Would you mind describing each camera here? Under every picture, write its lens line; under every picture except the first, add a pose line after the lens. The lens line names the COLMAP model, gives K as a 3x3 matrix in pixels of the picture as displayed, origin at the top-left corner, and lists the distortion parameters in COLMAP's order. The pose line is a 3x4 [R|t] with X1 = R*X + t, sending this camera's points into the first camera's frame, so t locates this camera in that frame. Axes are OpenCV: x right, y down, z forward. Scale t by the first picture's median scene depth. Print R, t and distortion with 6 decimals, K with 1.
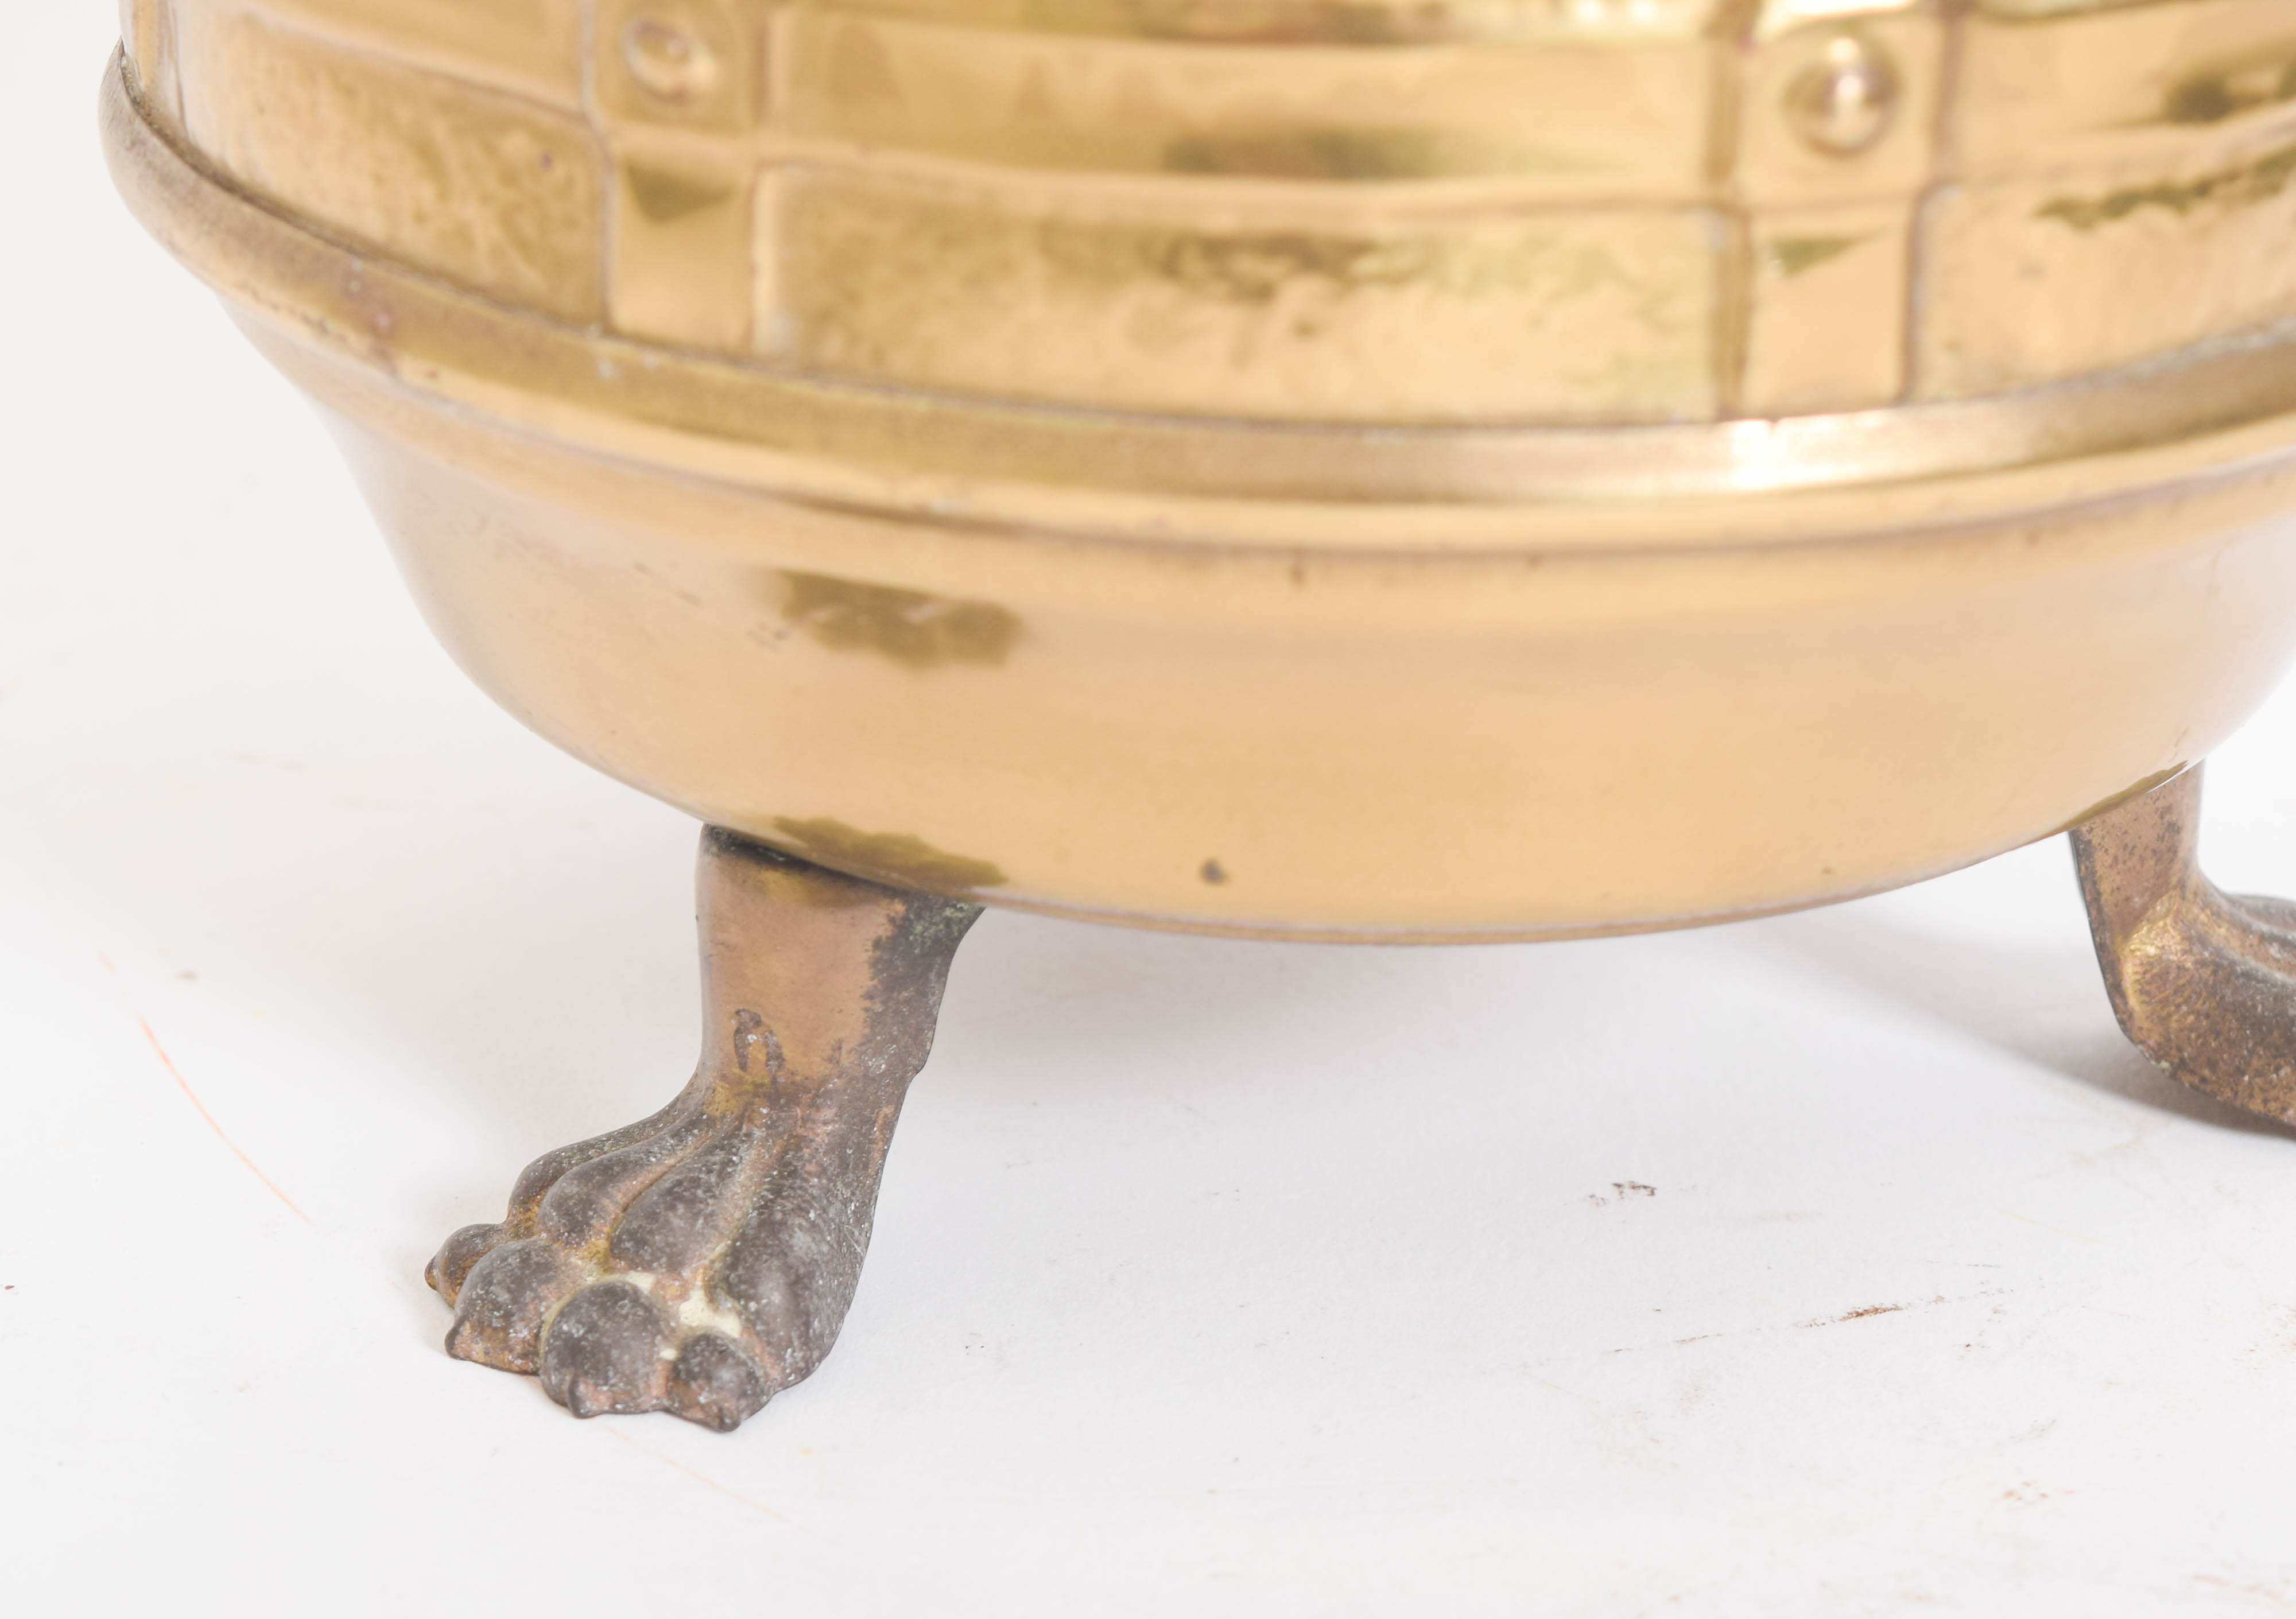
lens RADIAL K [[10016.2, 0, 1147.8], [0, 10016.2, 810.7], [0, 0, 1]] dist [-0.155303, 0.000000]
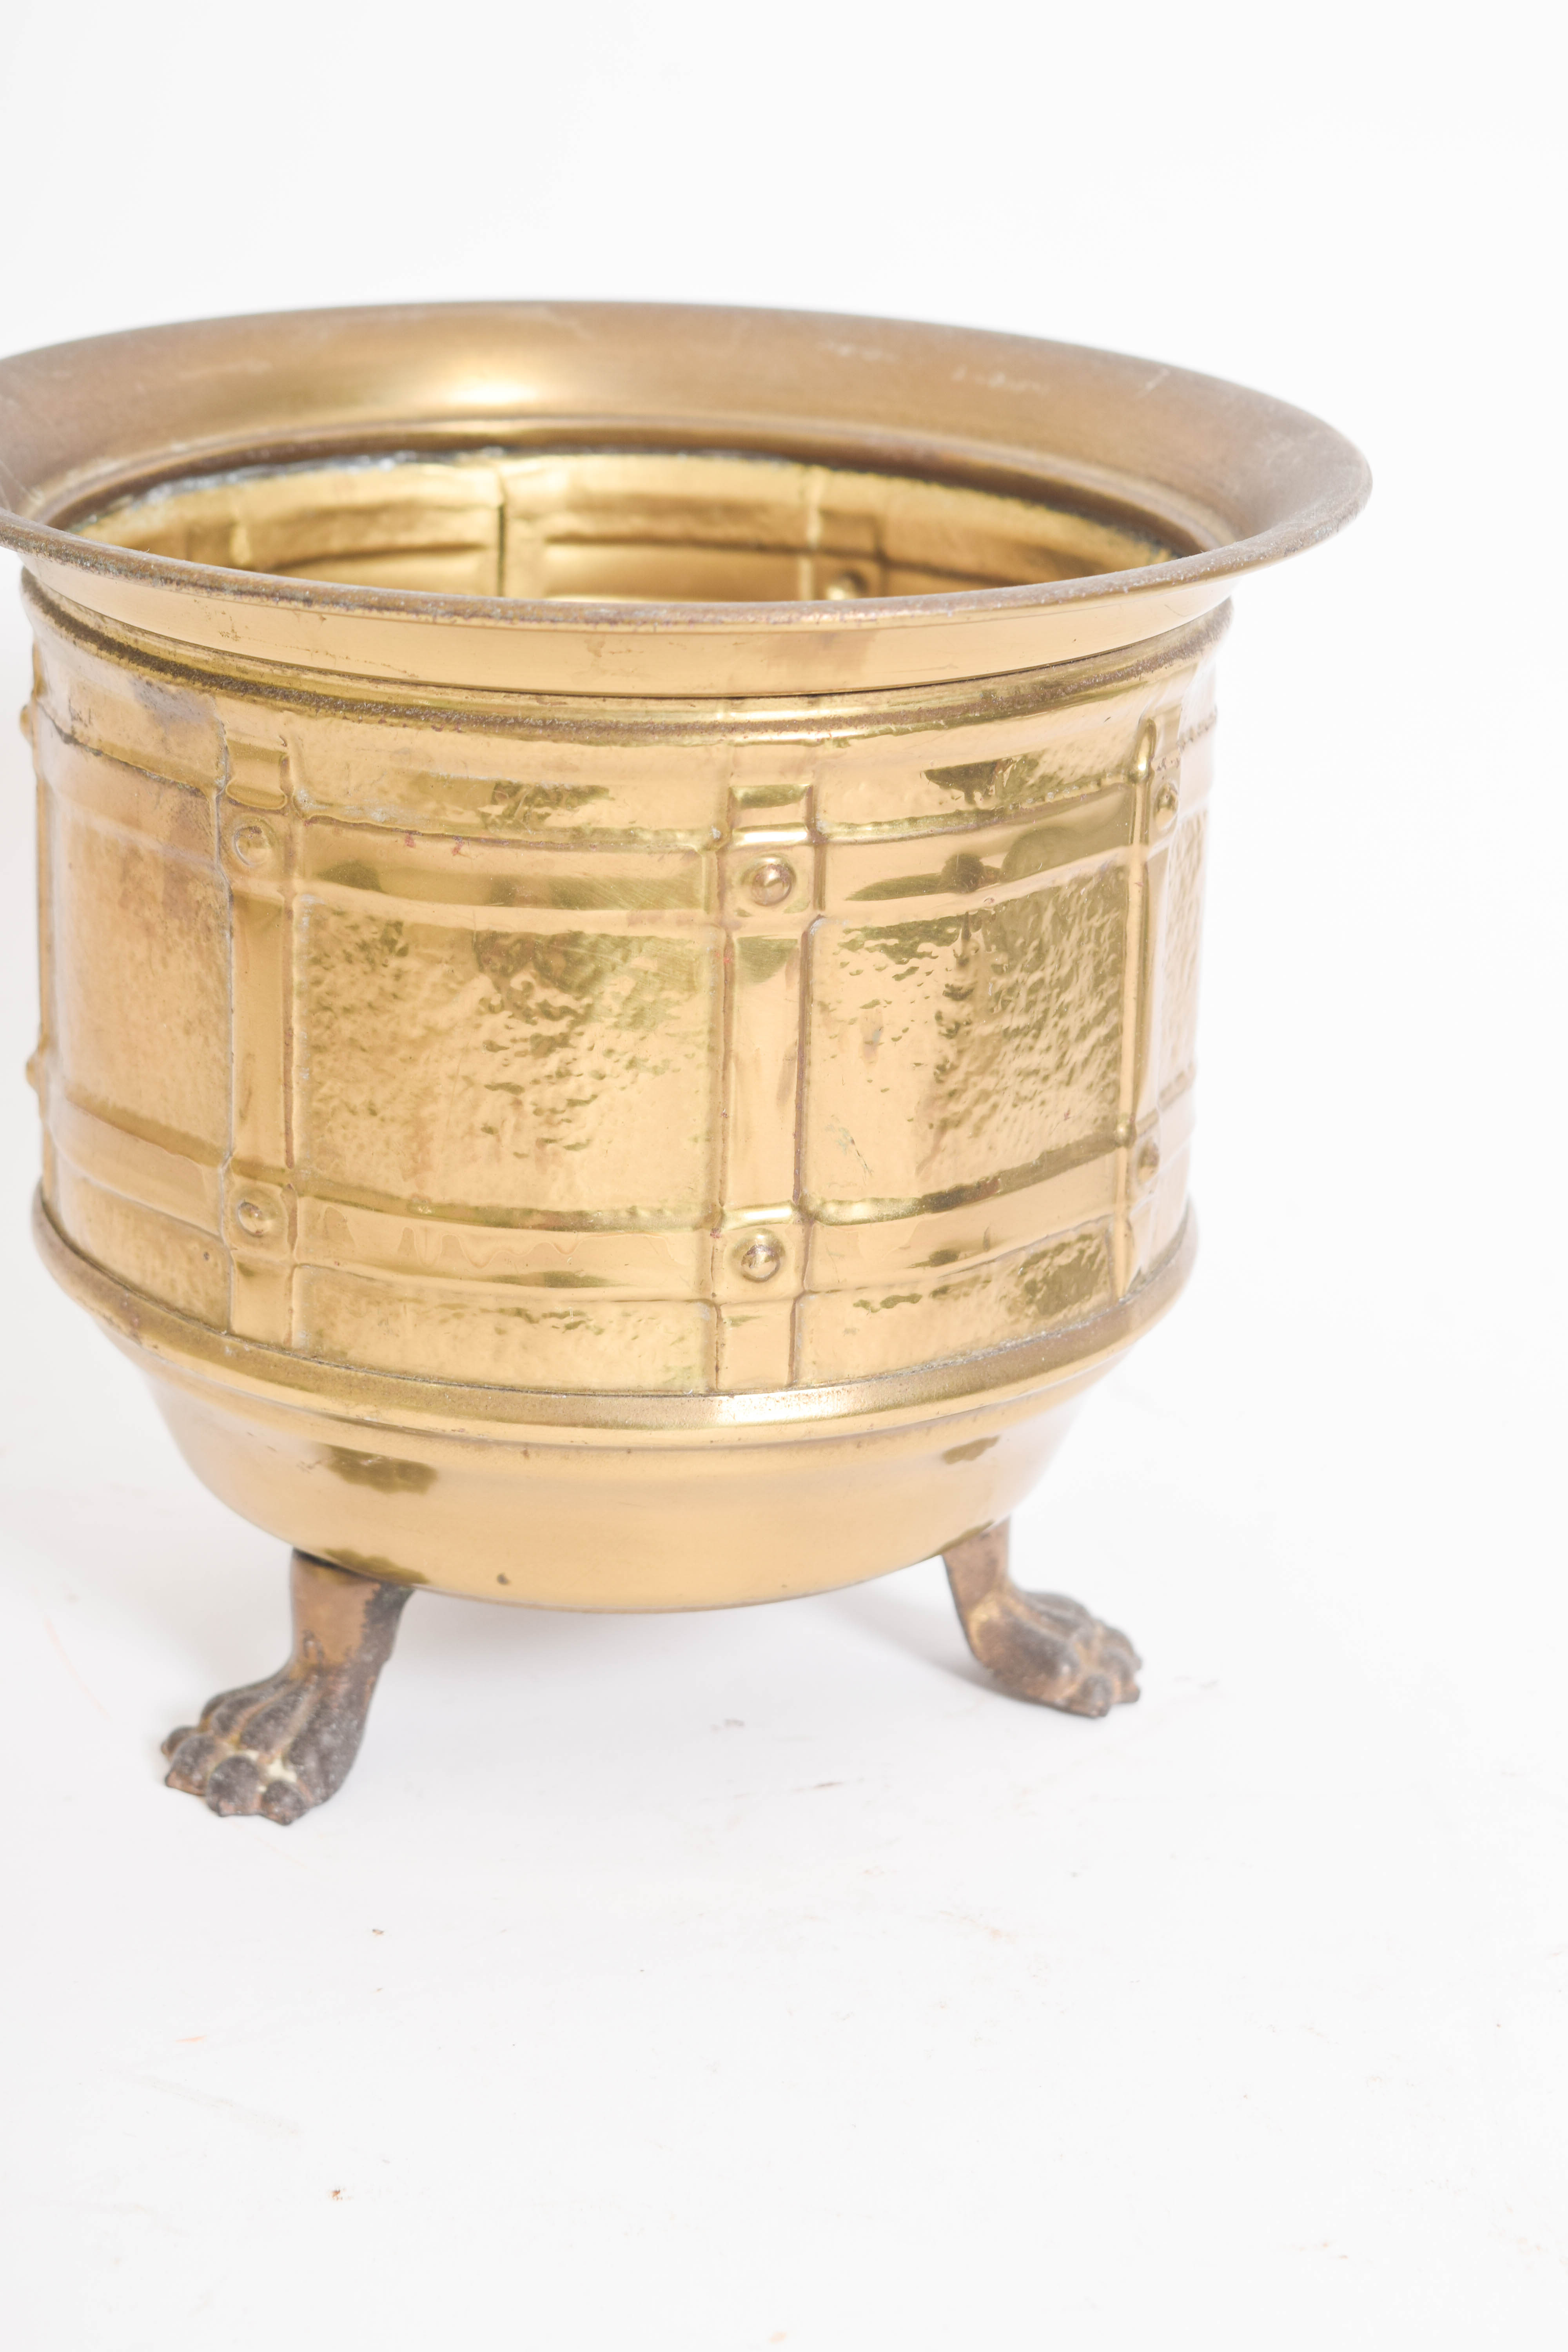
lens RADIAL K [[5216.4, 0, 786.3], [0, 5216.4, 1174.2], [0, 0, 1]] dist [-0.051213, 0.000000]
pose [[0.999296, 0.030951, 0.021219, 0.041373], [-0.029592, 0.997662, -0.061602, -0.014023], [-0.023076, 0.060931, 0.997875, -0.157791]]
